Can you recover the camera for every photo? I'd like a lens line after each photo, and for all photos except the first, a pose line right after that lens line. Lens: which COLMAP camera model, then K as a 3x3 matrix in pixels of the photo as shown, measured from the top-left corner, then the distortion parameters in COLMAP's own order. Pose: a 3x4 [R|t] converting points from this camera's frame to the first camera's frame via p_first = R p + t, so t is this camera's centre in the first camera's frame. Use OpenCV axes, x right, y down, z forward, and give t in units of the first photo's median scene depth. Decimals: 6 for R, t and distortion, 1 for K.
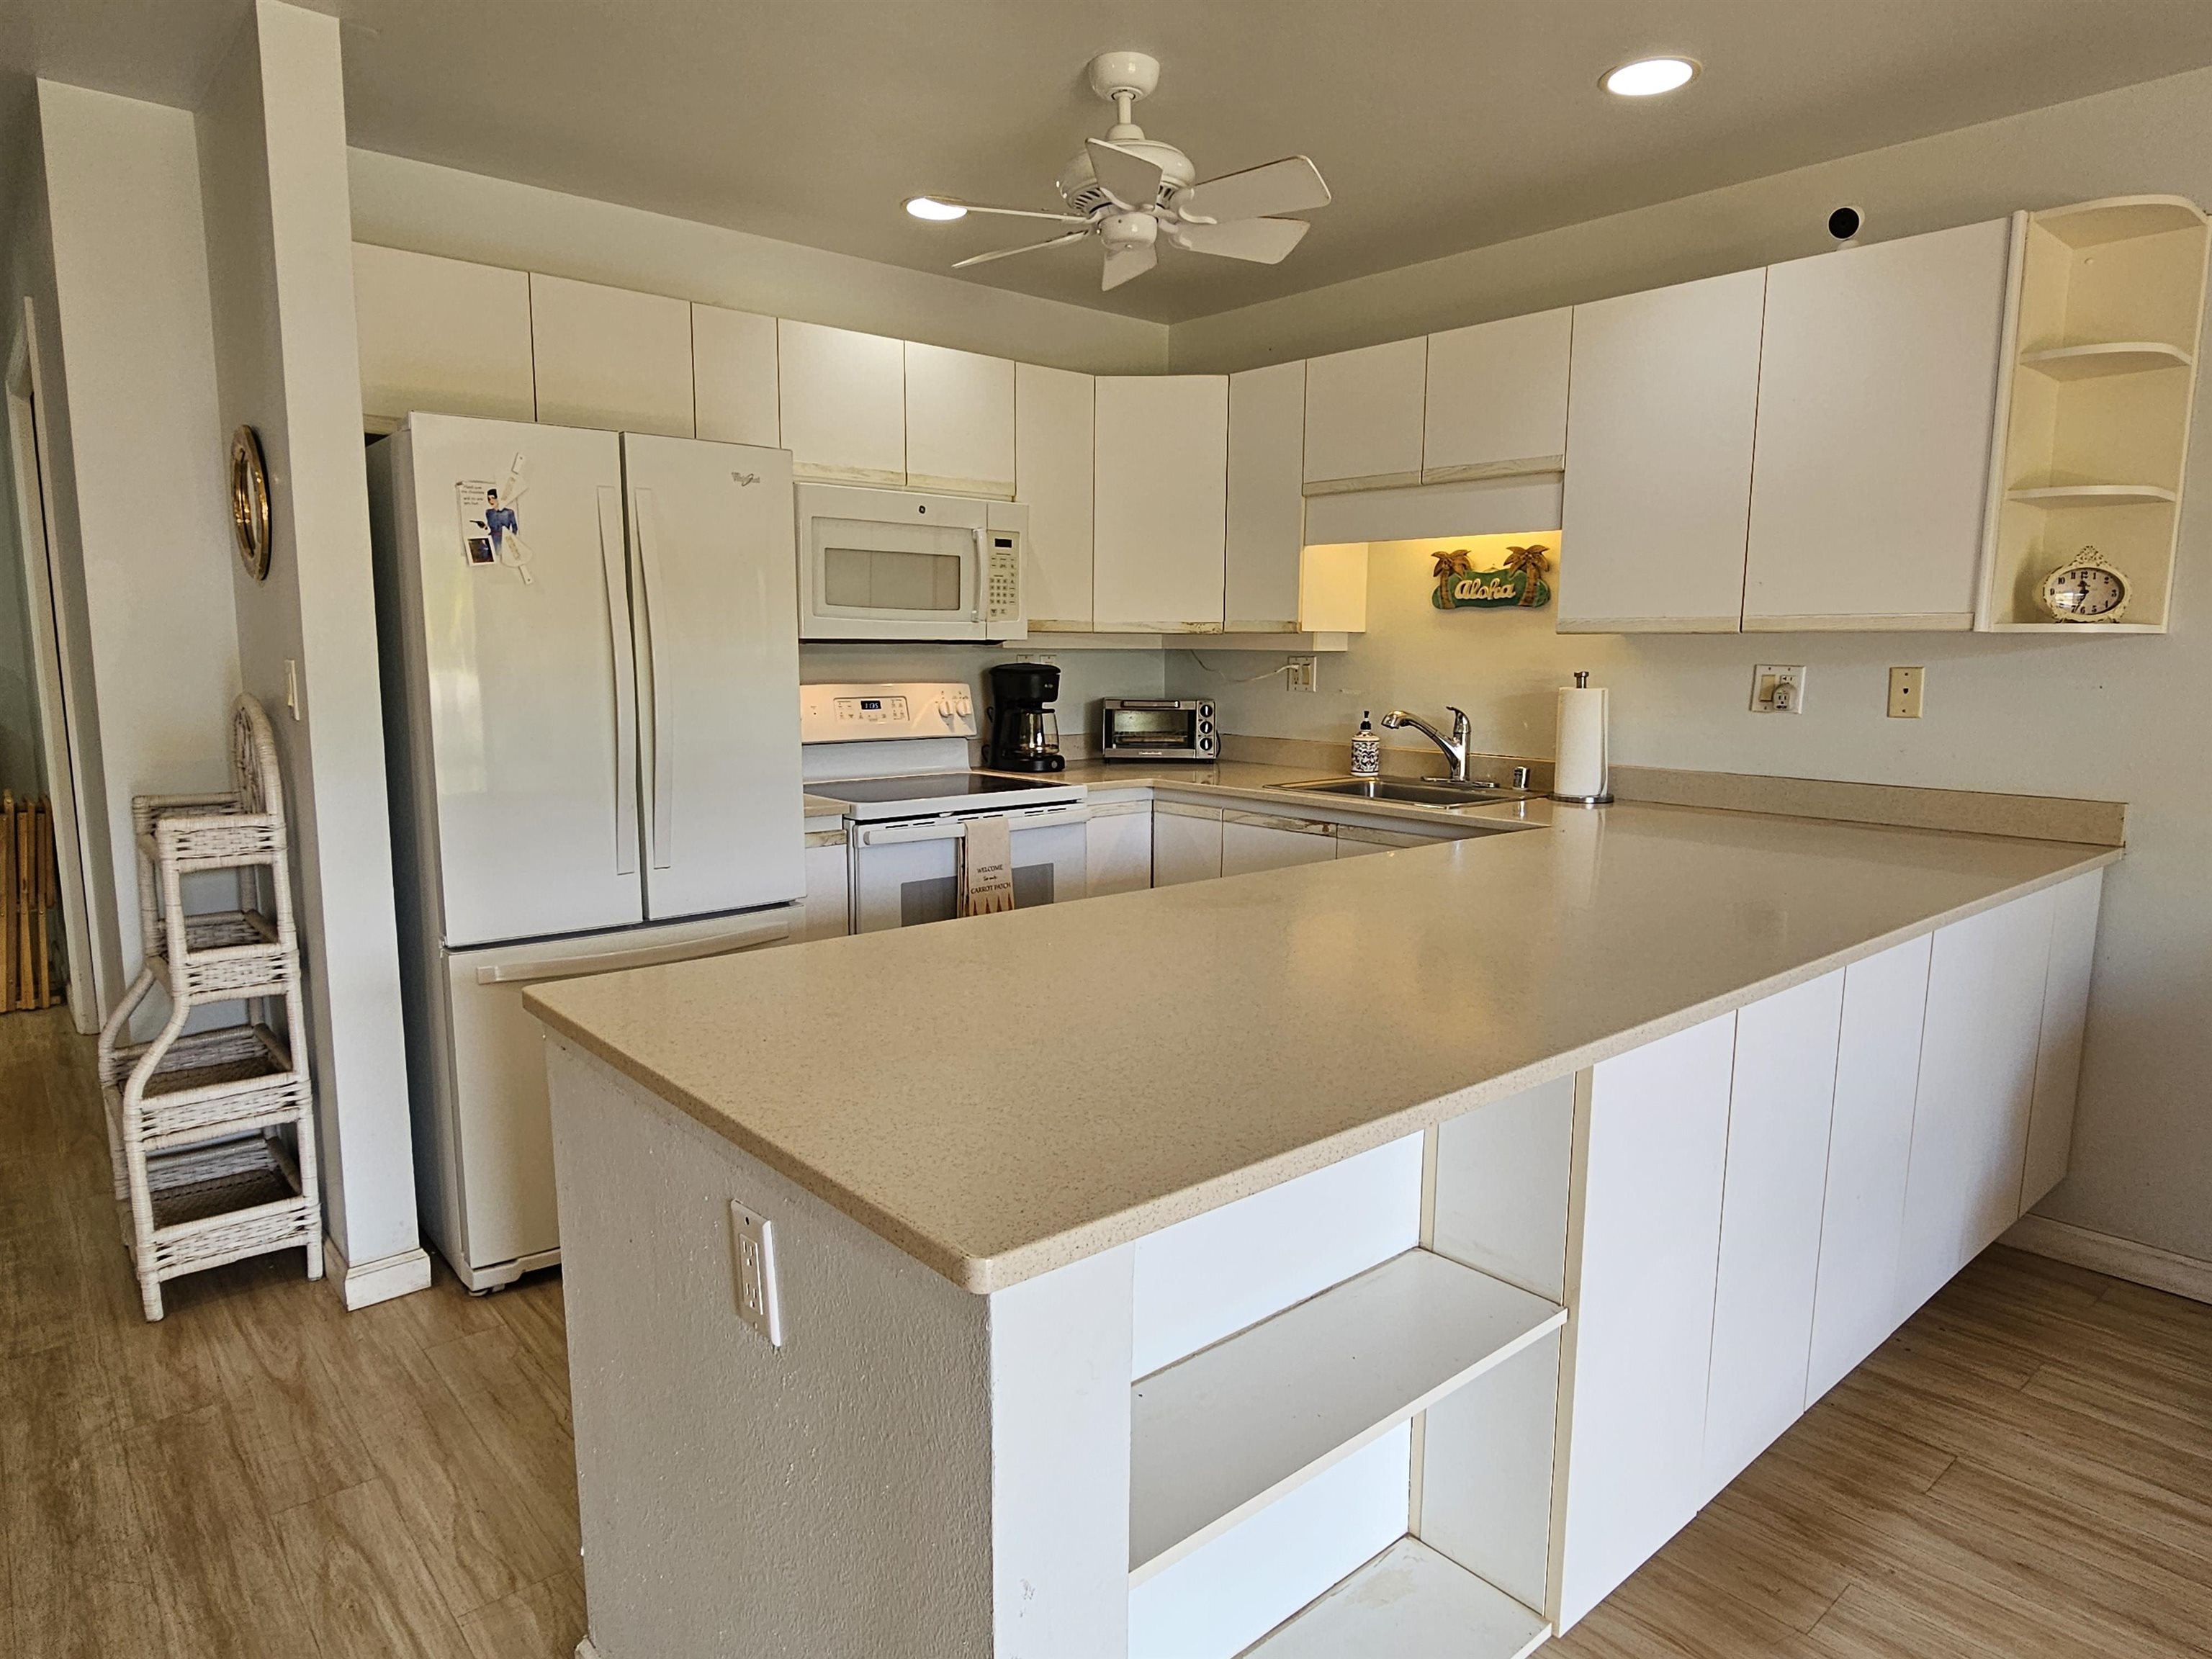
lens RADIAL K [[1325.9, 0, 1107.6], [0, 1325.9, 834.9], [0, 0, 1]] dist [0.001961, -0.004803]
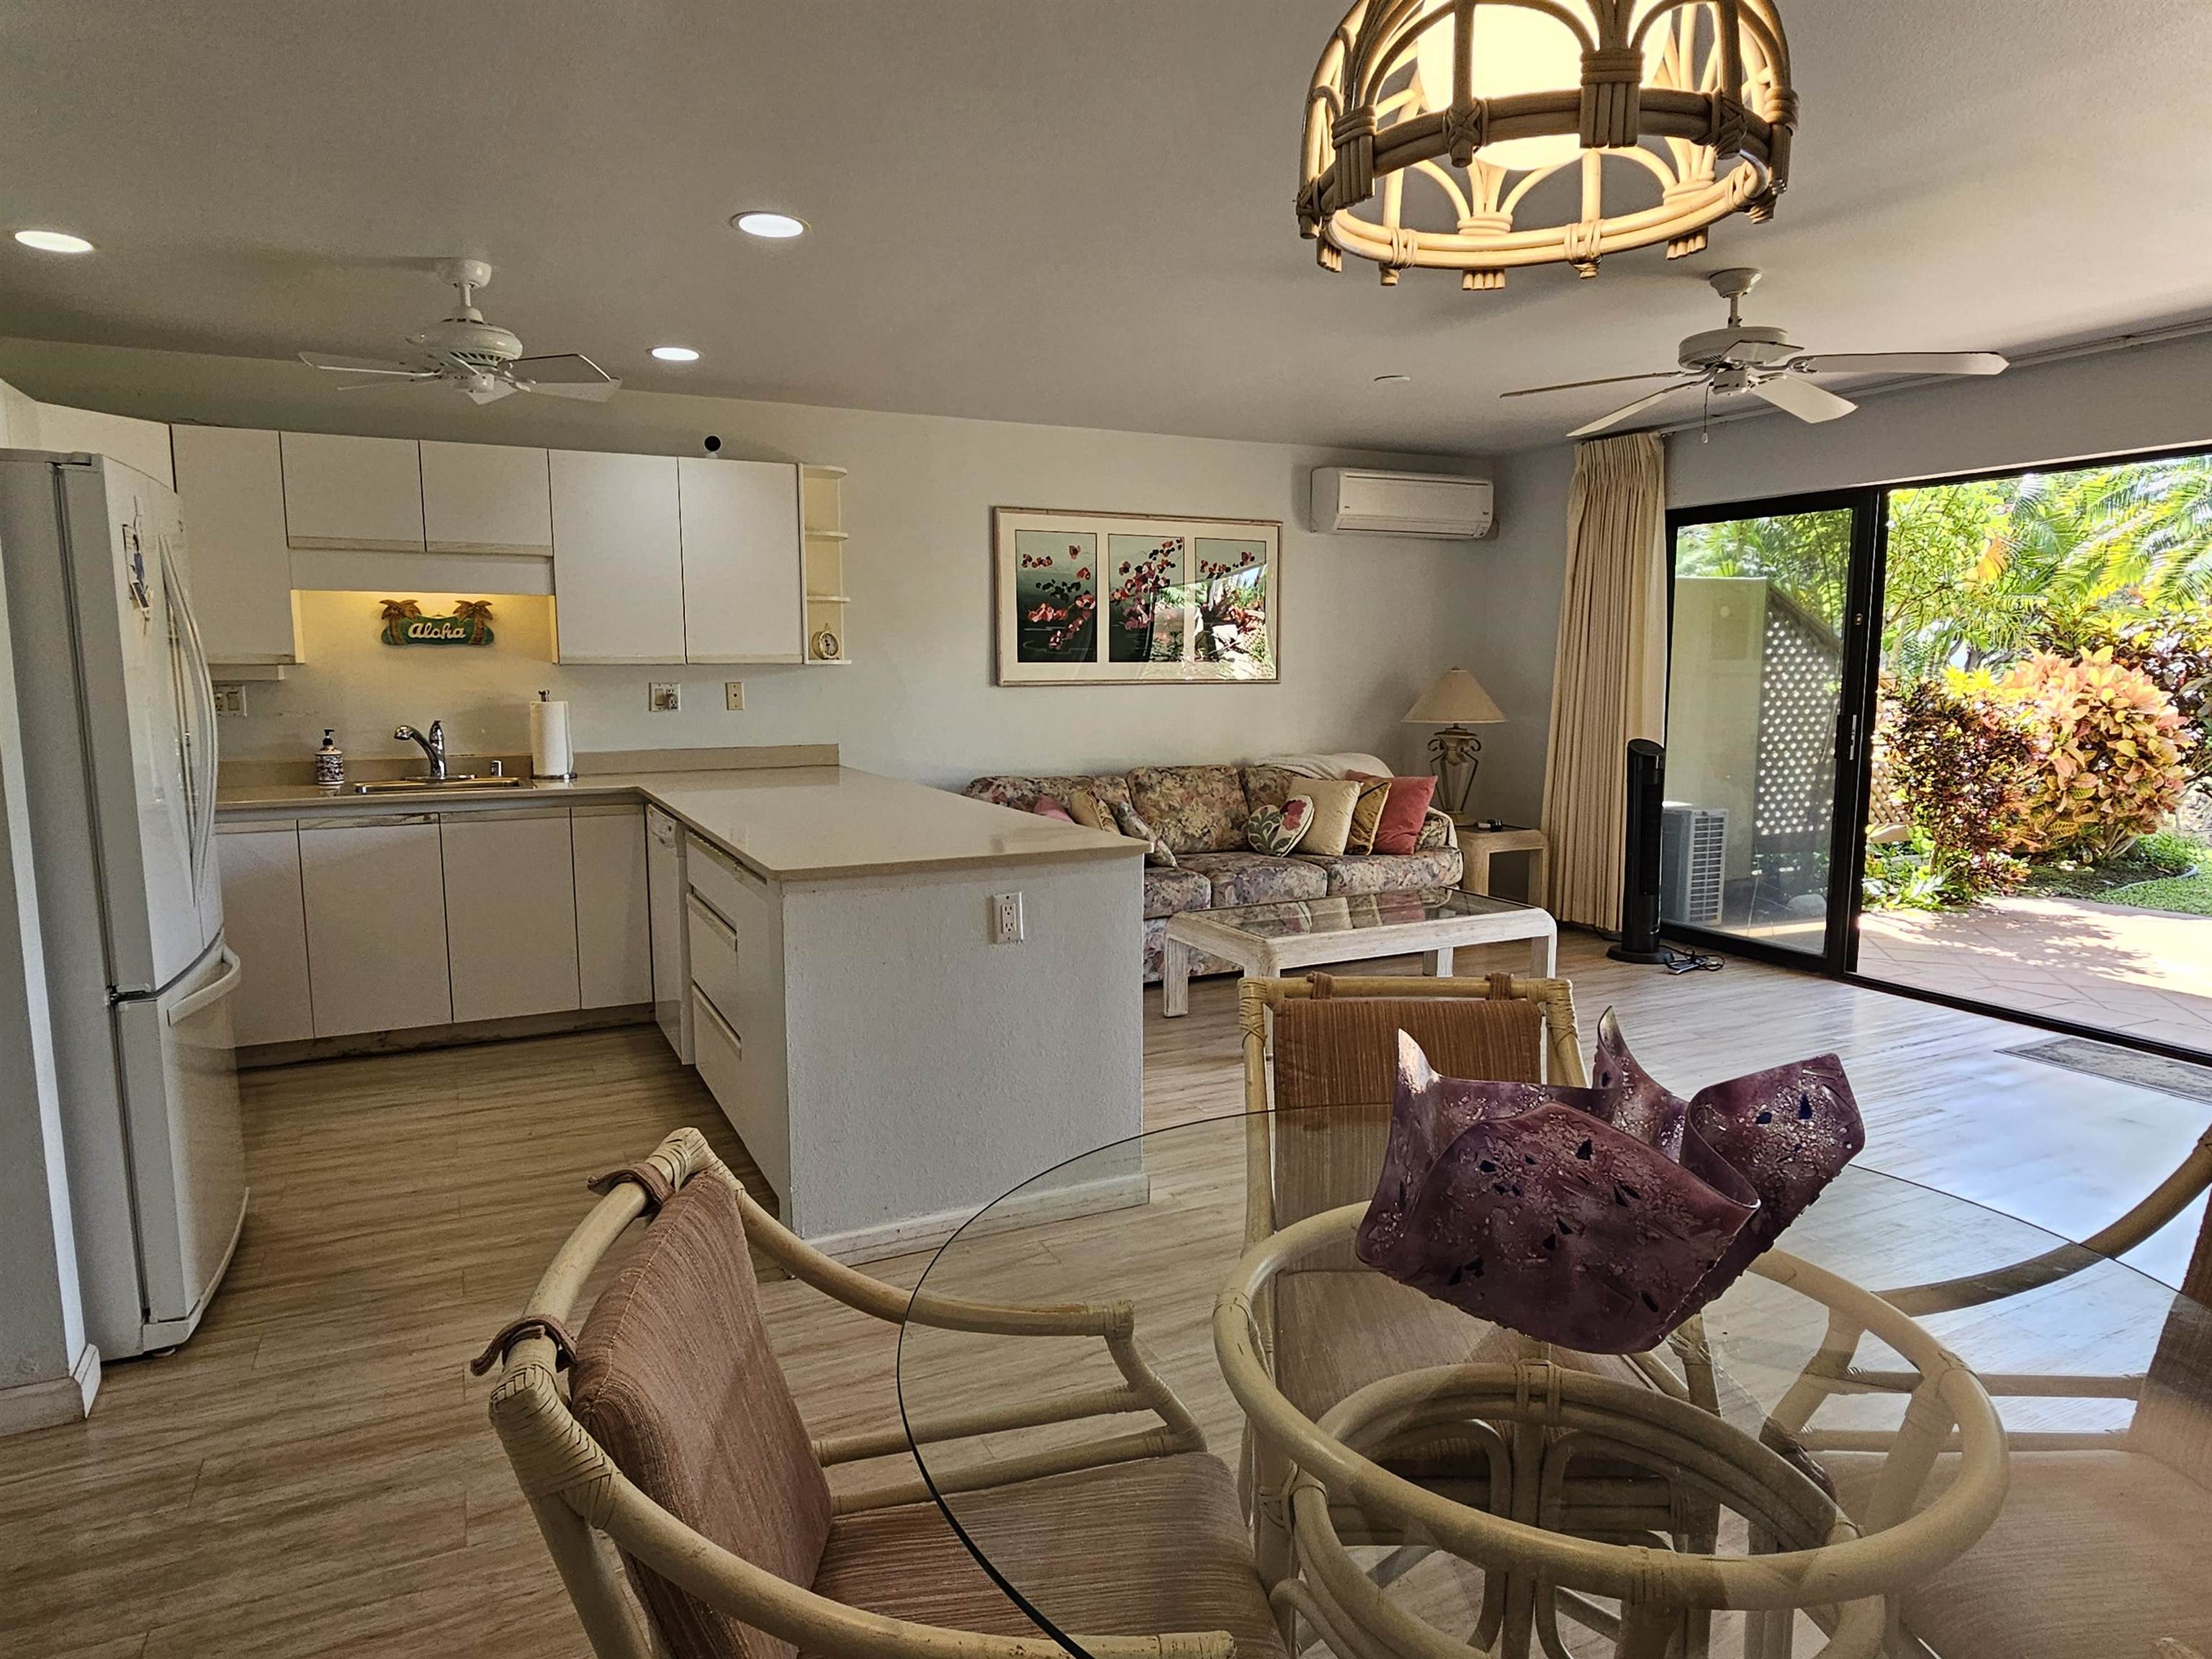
lens RADIAL K [[1325.9, 0, 1109.7], [0, 1325.9, 829.9], [0, 0, 1]] dist [0.001961, -0.004803]
pose [[0.253839, -0.126062, 0.958996, -0.961083], [0.142144, 0.985568, 0.091930, -0.018548], [-0.956745, 0.112980, 0.268095, 0.031596]]
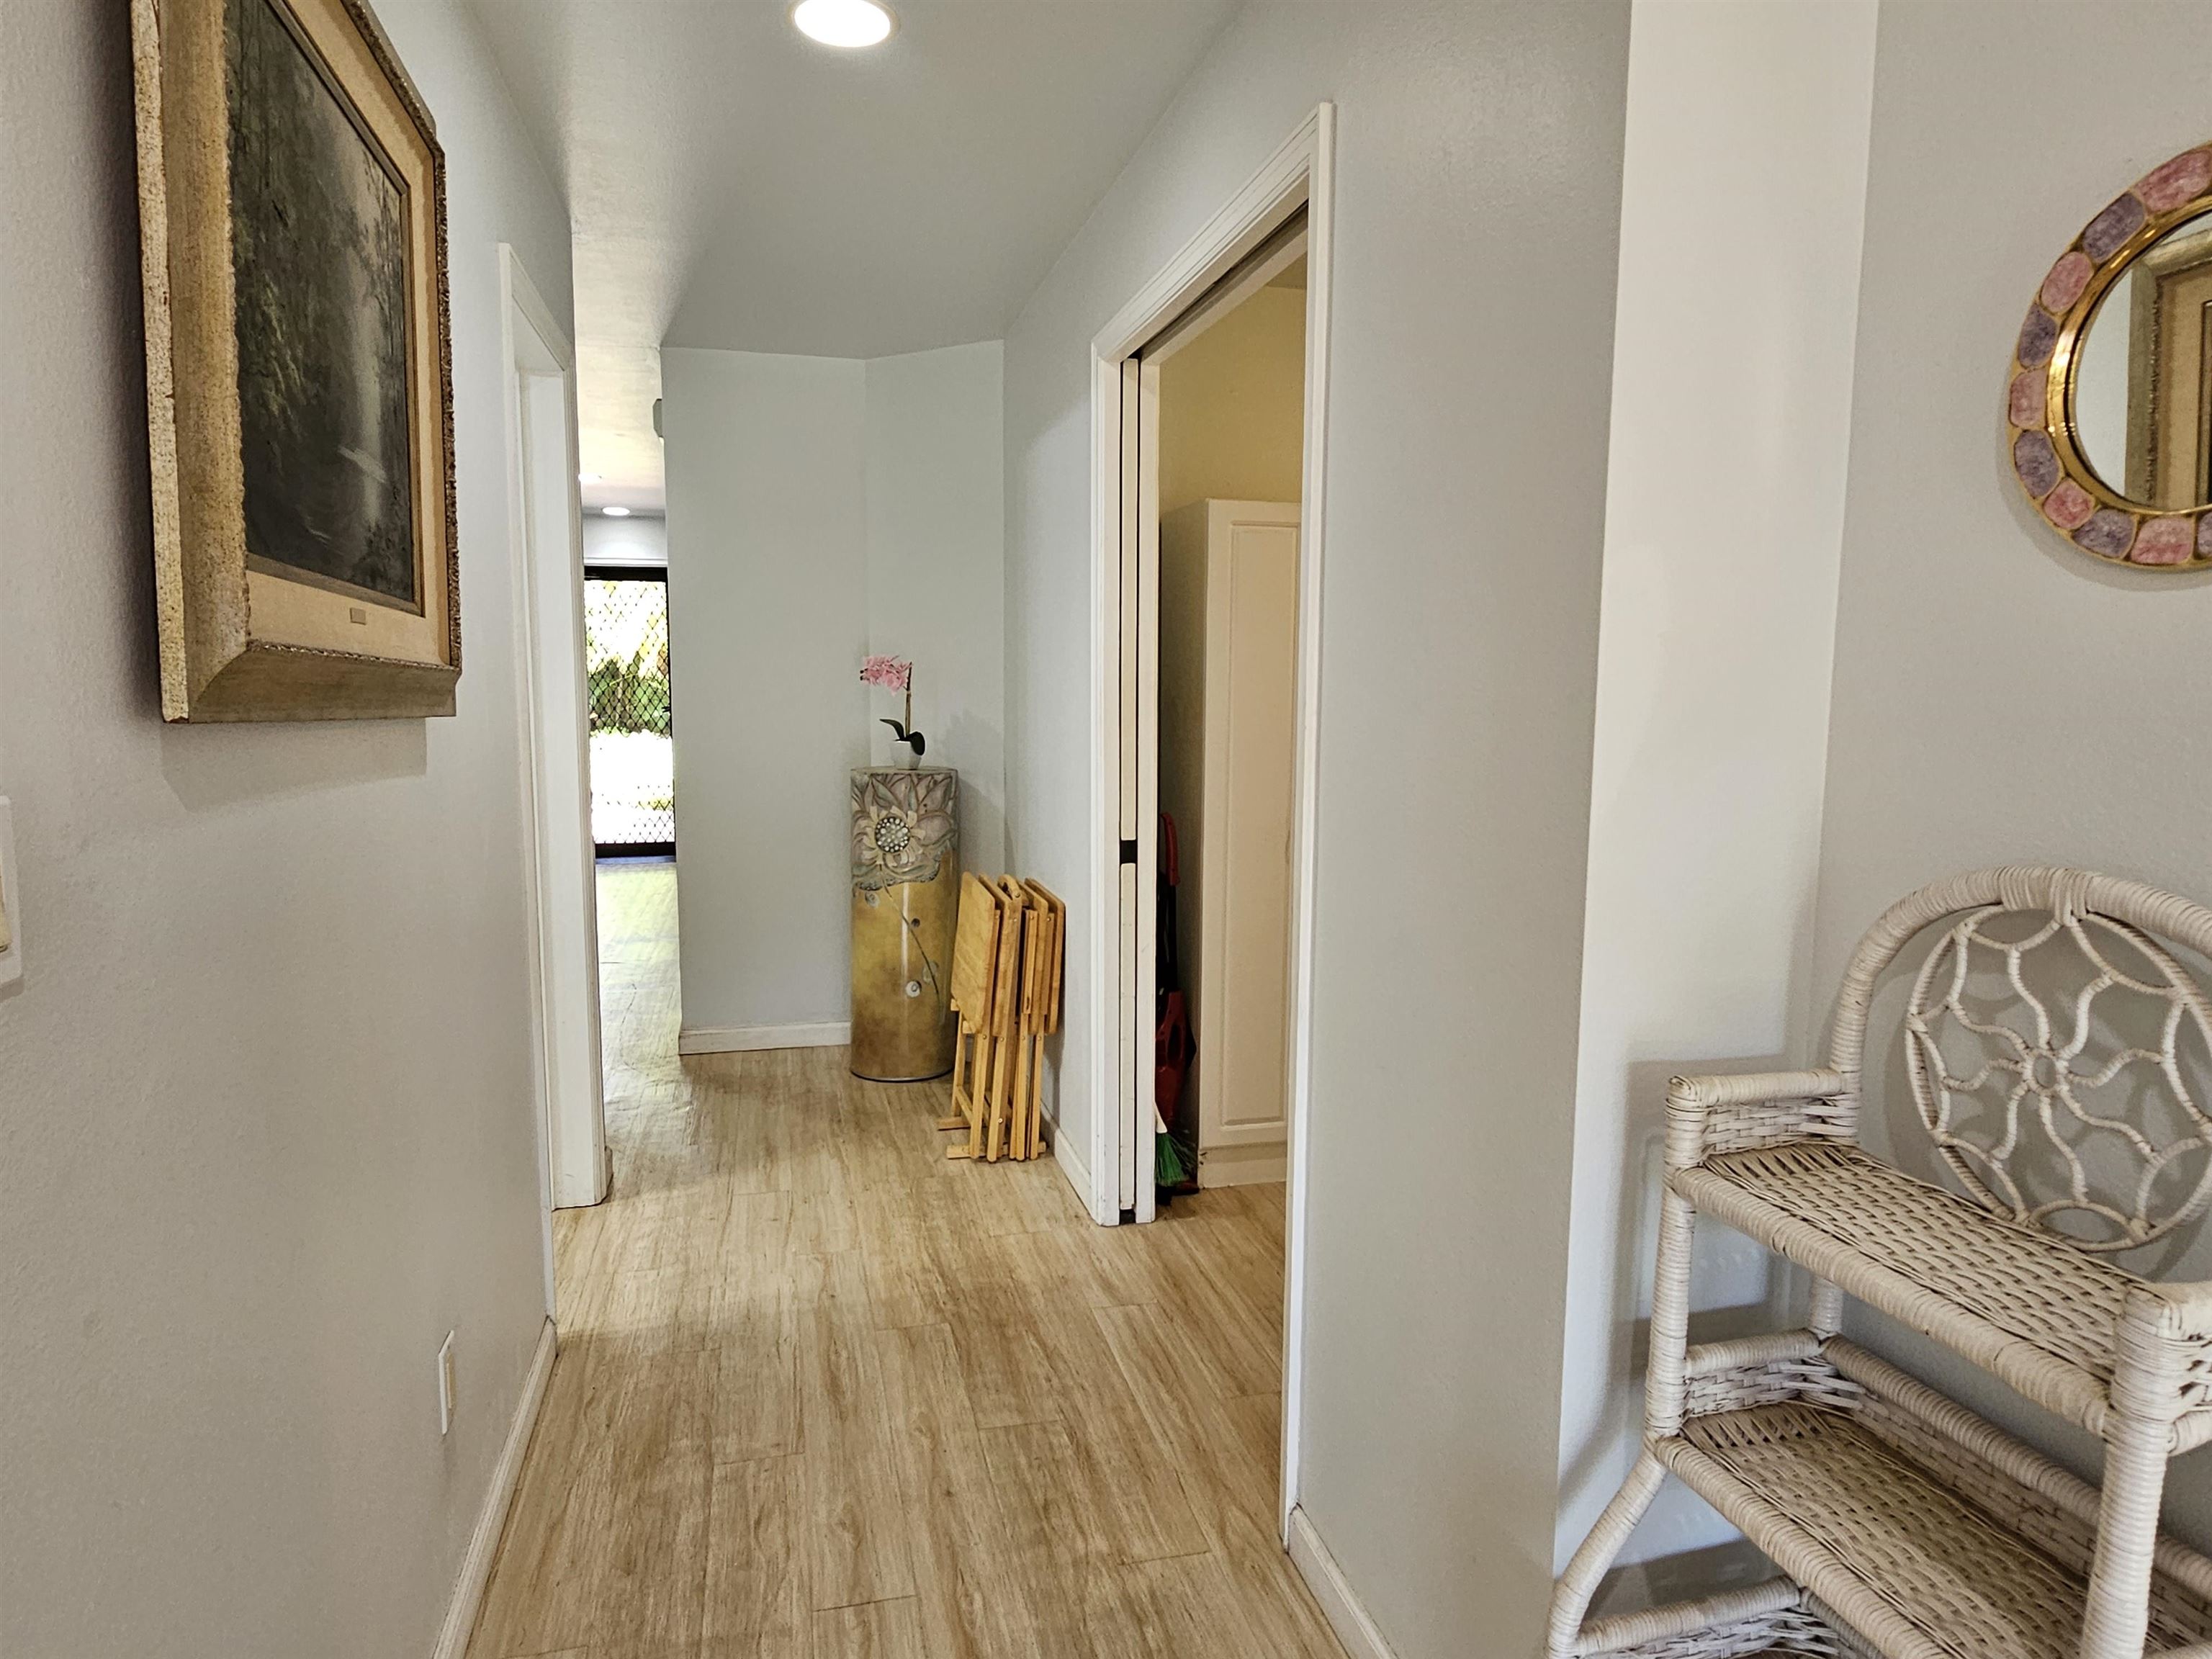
lens RADIAL K [[1325.9, 0, 1098.6], [0, 1325.9, 832.7], [0, 0, 1]] dist [0.001961, -0.004803]
pose [[0.891022, 0.052265, -0.450942, -0.604404], [-0.064161, 0.997878, -0.011122, -0.079155], [0.449404, 0.038843, 0.892484, 0.443166]]
